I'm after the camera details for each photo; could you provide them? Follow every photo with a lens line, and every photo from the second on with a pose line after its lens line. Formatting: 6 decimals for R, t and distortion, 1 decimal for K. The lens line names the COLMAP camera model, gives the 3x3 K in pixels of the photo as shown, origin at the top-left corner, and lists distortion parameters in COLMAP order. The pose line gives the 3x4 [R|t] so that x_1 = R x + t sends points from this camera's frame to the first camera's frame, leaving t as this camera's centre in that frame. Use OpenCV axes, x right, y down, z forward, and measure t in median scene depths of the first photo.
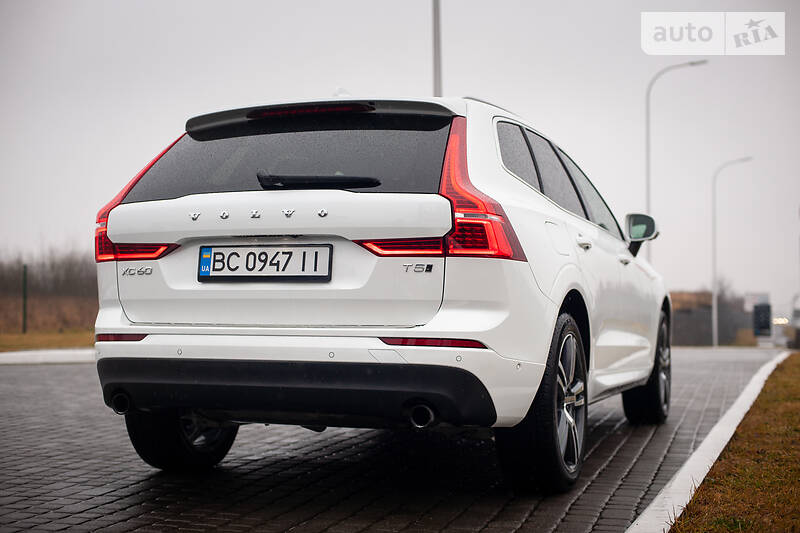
lens RADIAL K [[1142.5, 0, 400.0], [0, 1142.5, 266.5], [0, 0, 1]] dist [-0.118921, -0.069603]
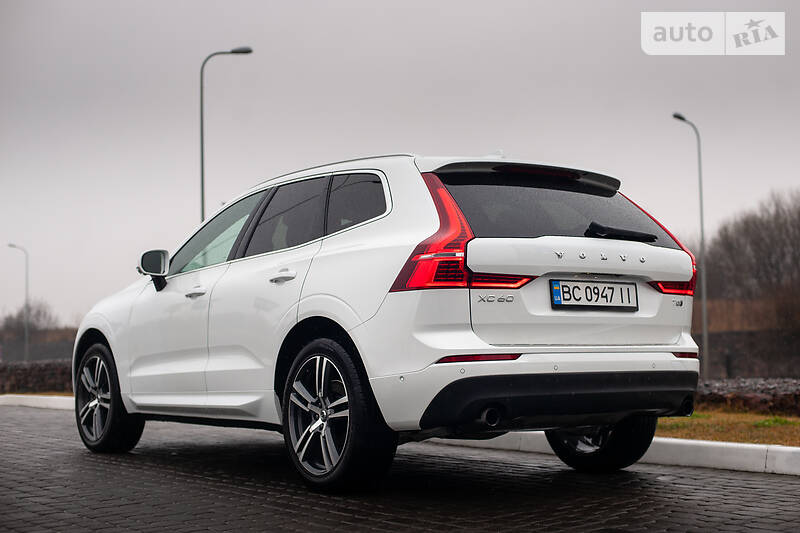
lens RADIAL K [[1142.5, 0, 400.0], [0, 1142.5, 266.5], [0, 0, 1]] dist [-0.118921, -0.069603]
pose [[0.592644, 0.045993, 0.804150, -1.244137], [-0.032475, 0.998921, -0.033199, 0.013659], [-0.804809, -0.006439, 0.593499, 0.417380]]
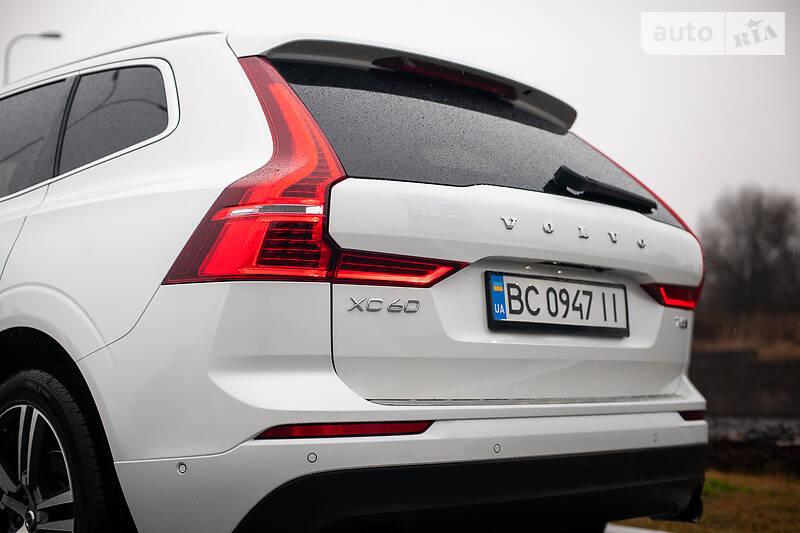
lens RADIAL K [[1142.5, 0, 400.0], [0, 1142.5, 266.5], [0, 0, 1]] dist [-0.118921, -0.069603]
pose [[0.446094, 0.069063, 0.892317, -0.745826], [-0.065217, 0.996876, -0.044552, 0.009947], [-0.892607, -0.038320, 0.449205, 0.772549]]
